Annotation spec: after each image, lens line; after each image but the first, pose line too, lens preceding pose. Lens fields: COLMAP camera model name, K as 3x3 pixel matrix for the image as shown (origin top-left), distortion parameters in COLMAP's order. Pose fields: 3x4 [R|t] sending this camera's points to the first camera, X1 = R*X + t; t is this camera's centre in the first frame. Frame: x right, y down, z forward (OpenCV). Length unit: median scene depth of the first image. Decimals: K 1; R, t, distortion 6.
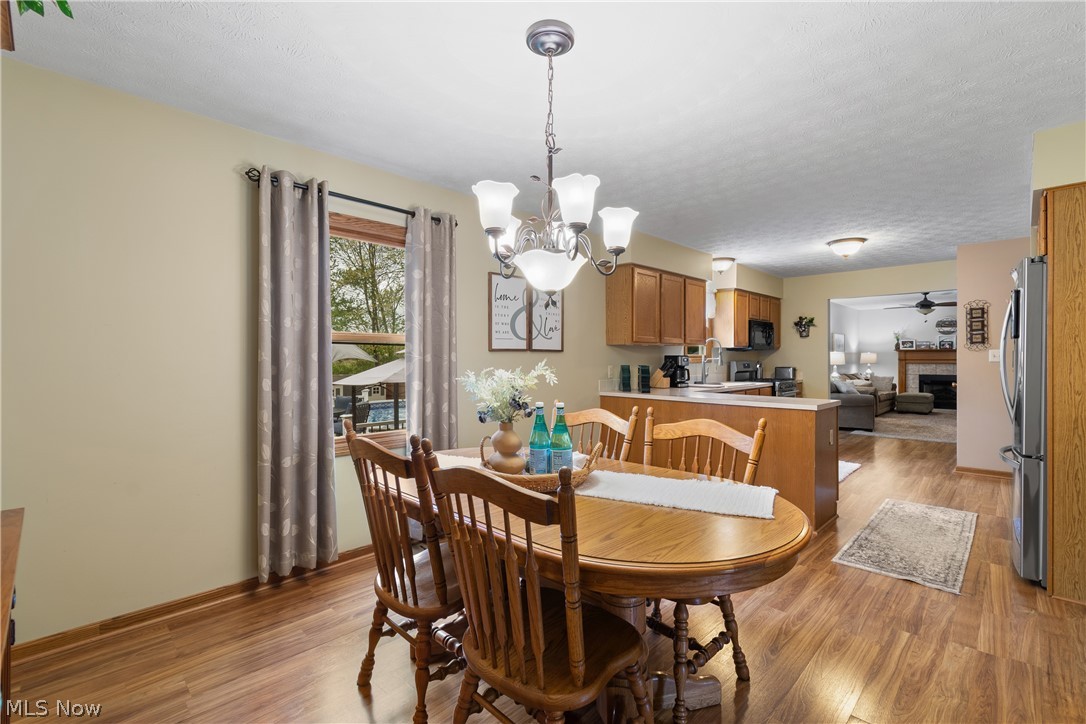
lens RADIAL K [[490.0, 0, 543.5], [0, 490.0, 361.8], [0, 0, 1]] dist [0.000003, -0.000067]
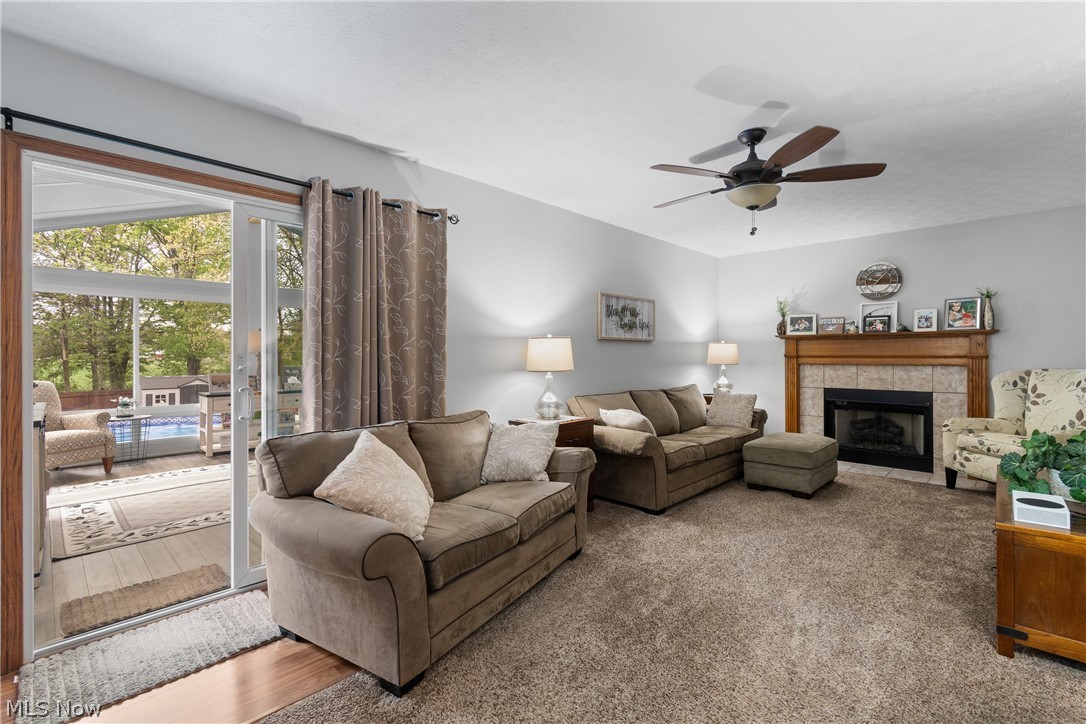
lens RADIAL K [[490.0, 0, 542.5], [0, 490.0, 357.6], [0, 0, 1]] dist [0.000003, -0.000067]
pose [[0.999997, -0.002167, 0.001469, 0.493901], [0.002170, 0.999996, -0.001894, -0.002739], [-0.001465, 0.001897, 0.999997, 0.529625]]
